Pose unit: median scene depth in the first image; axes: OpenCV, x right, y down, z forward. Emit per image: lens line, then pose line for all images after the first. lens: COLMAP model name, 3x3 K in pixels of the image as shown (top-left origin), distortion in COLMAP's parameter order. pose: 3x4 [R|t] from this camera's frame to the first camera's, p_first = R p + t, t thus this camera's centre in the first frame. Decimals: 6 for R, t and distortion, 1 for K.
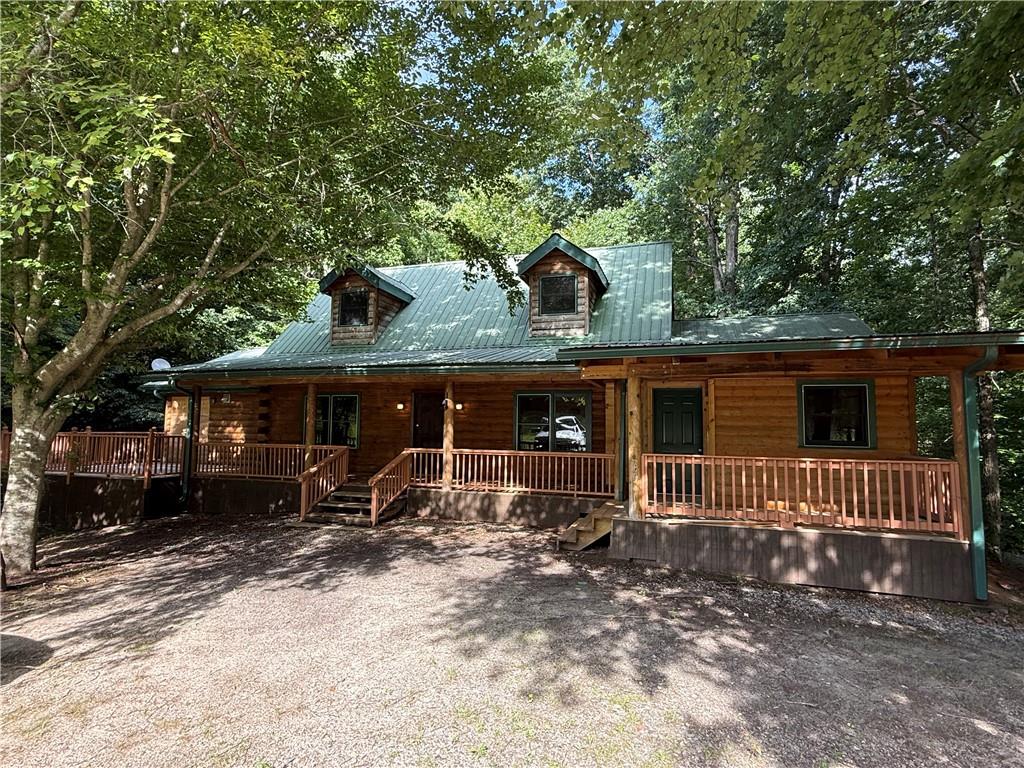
lens RADIAL K [[509.8, 0, 511.8], [0, 509.8, 383.5], [0, 0, 1]] dist [-0.006371, -0.000510]
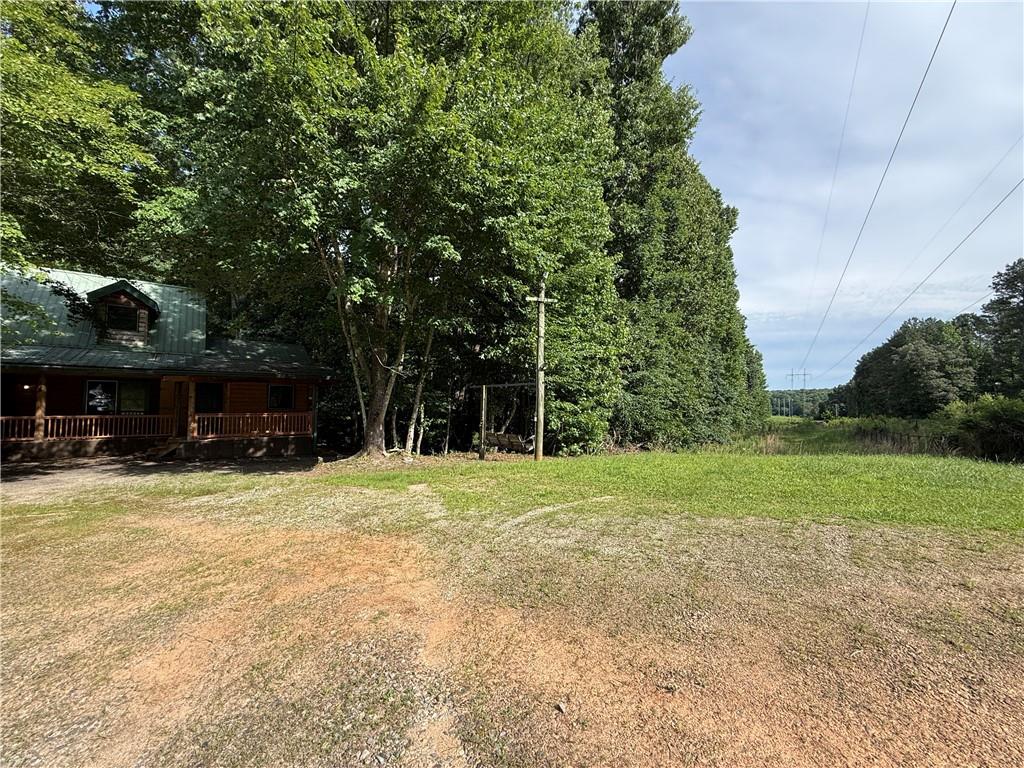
lens RADIAL K [[409.8, 0, 513.1], [0, 409.8, 380.8], [0, 0, 1]] dist [-0.001995, -0.000060]
pose [[0.543664, 0.027733, 0.838845, -0.409990], [-0.078555, 0.996748, 0.017959, -0.126001], [-0.835619, -0.075659, 0.544075, -0.958751]]
